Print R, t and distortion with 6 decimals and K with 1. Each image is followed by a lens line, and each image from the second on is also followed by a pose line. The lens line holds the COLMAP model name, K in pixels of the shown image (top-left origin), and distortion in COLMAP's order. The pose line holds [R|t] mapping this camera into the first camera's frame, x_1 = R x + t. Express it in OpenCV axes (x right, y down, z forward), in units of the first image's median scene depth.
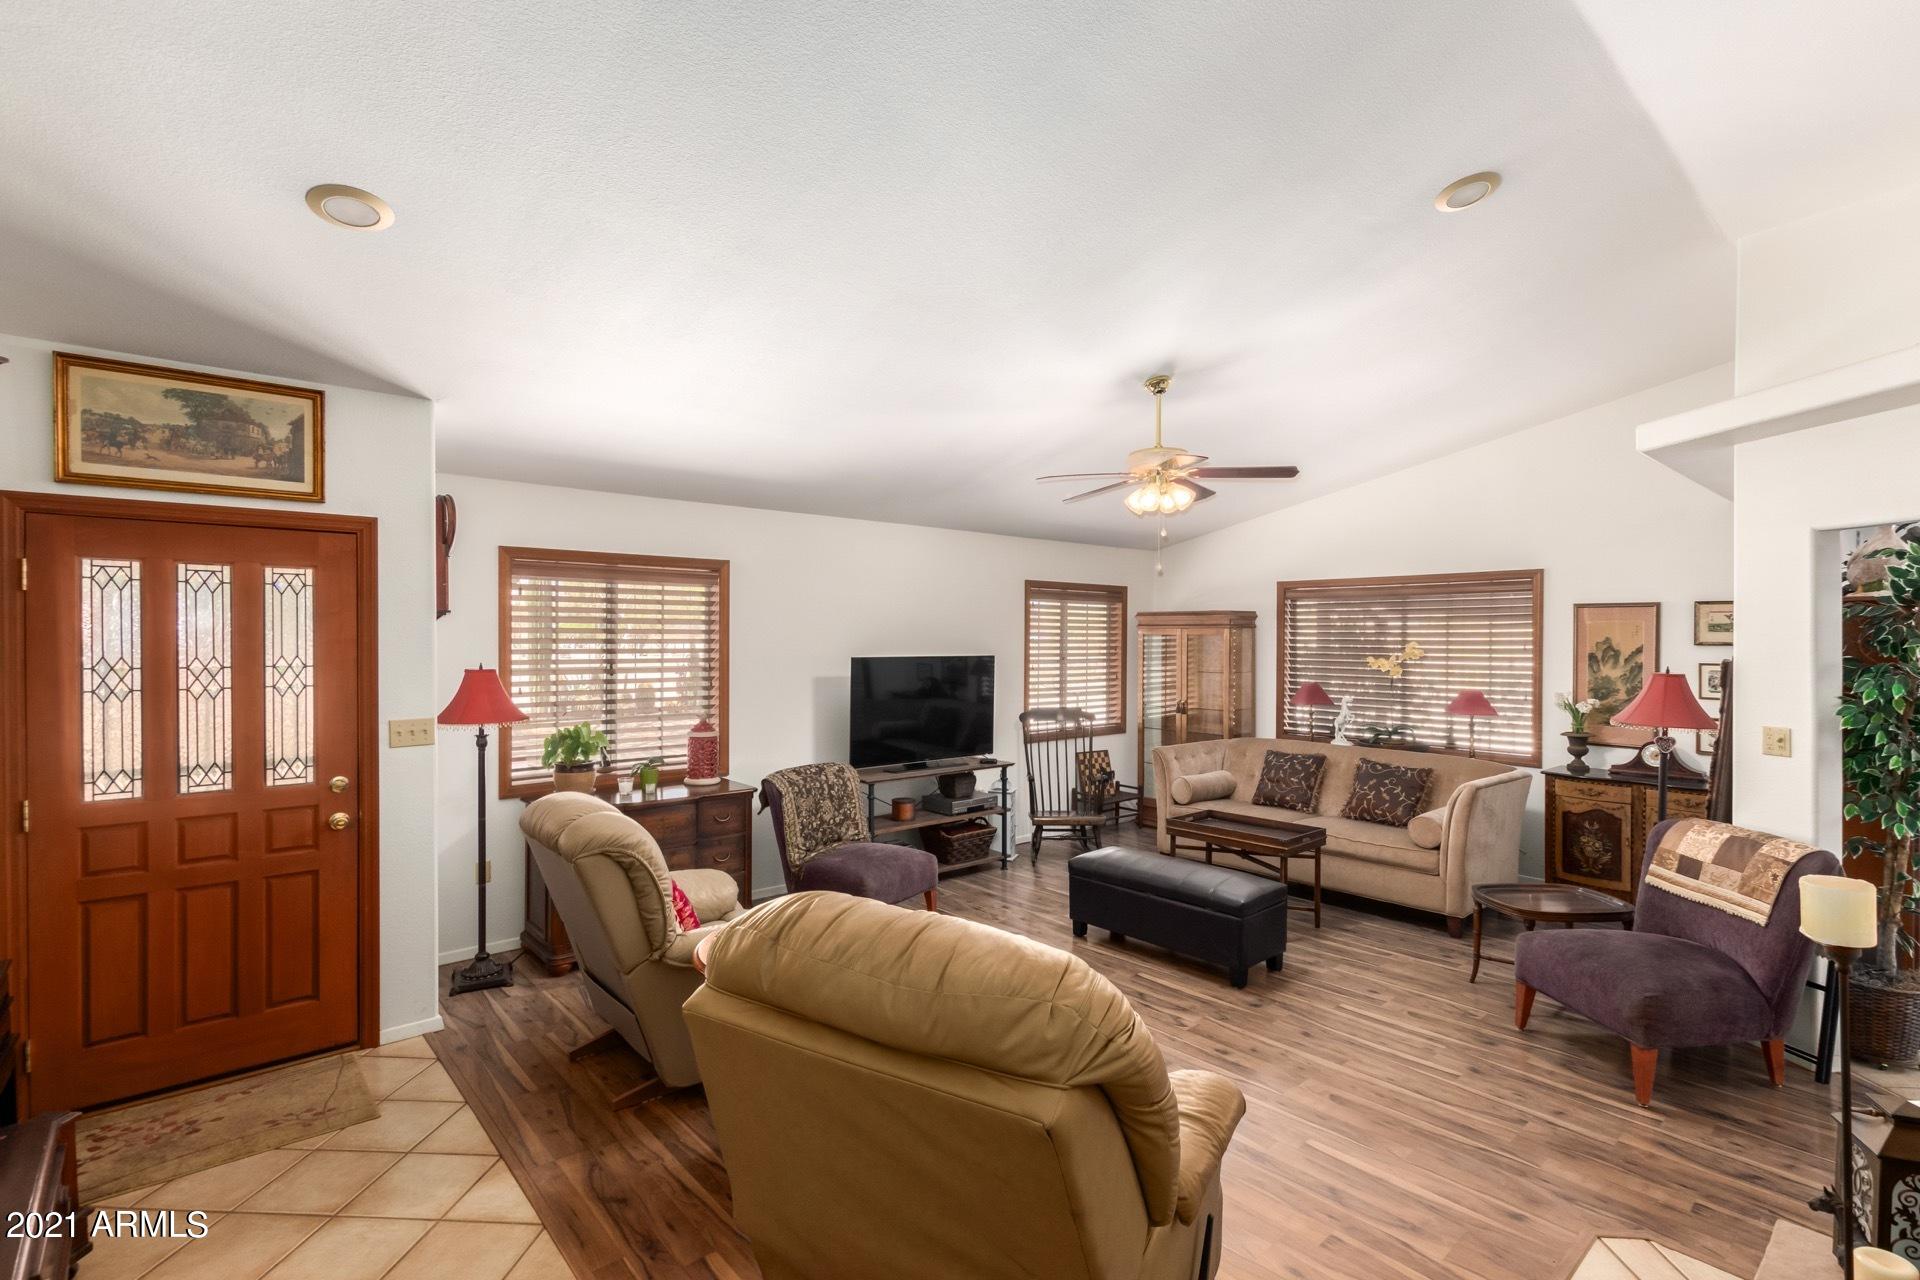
lens RADIAL K [[906.8, 0, 920.5], [0, 906.8, 645.1], [0, 0, 1]] dist [-0.000755, 0.000492]
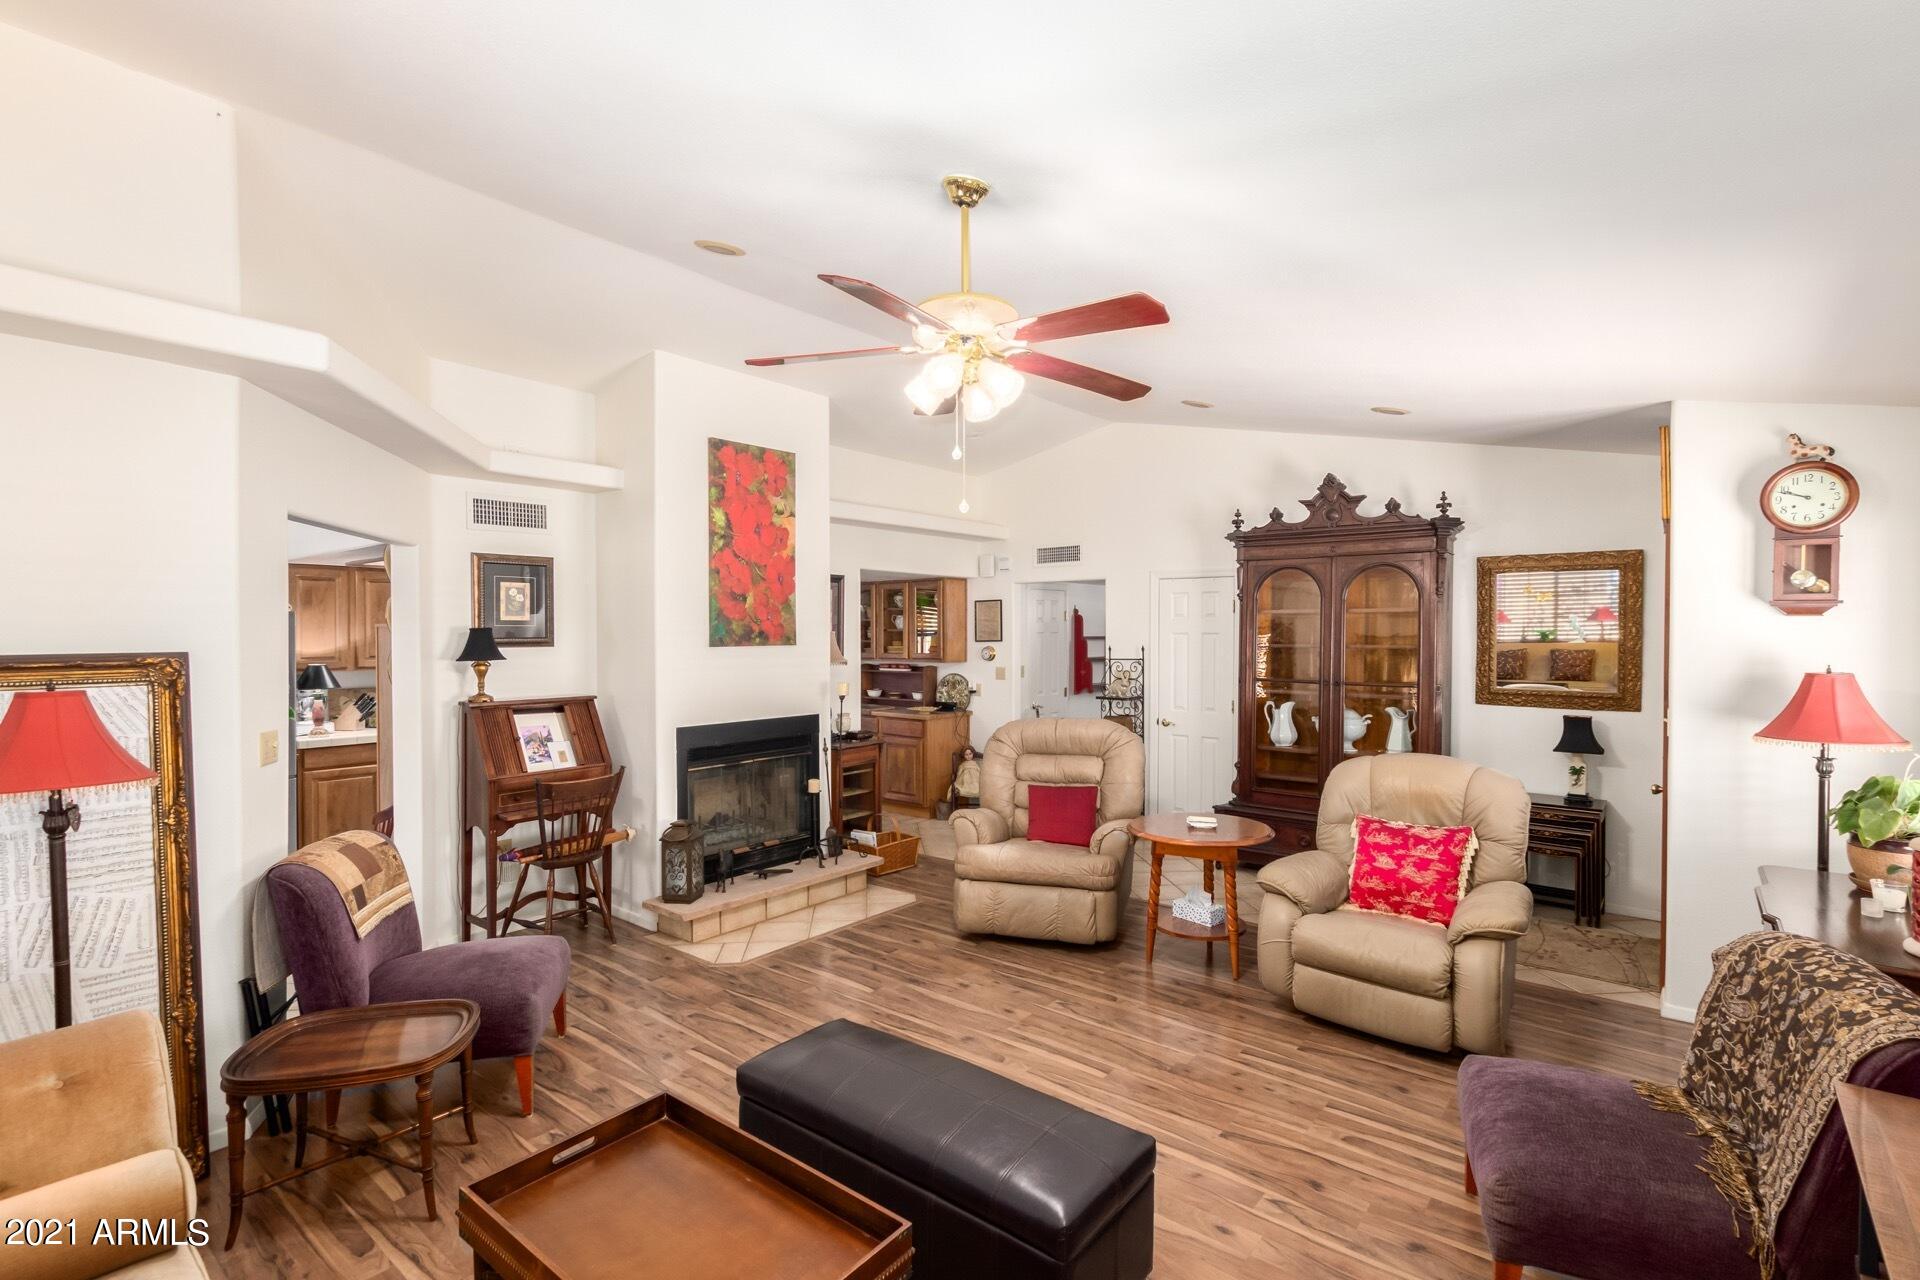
lens RADIAL K [[906.8, 0, 920.5], [0, 906.8, 645.1], [0, 0, 1]] dist [-0.000755, 0.000492]
pose [[-0.986921, -0.003652, -0.161165, 0.543854], [-0.007342, 0.999724, 0.022305, -0.013052], [0.161039, 0.023196, -0.986675, 2.213855]]
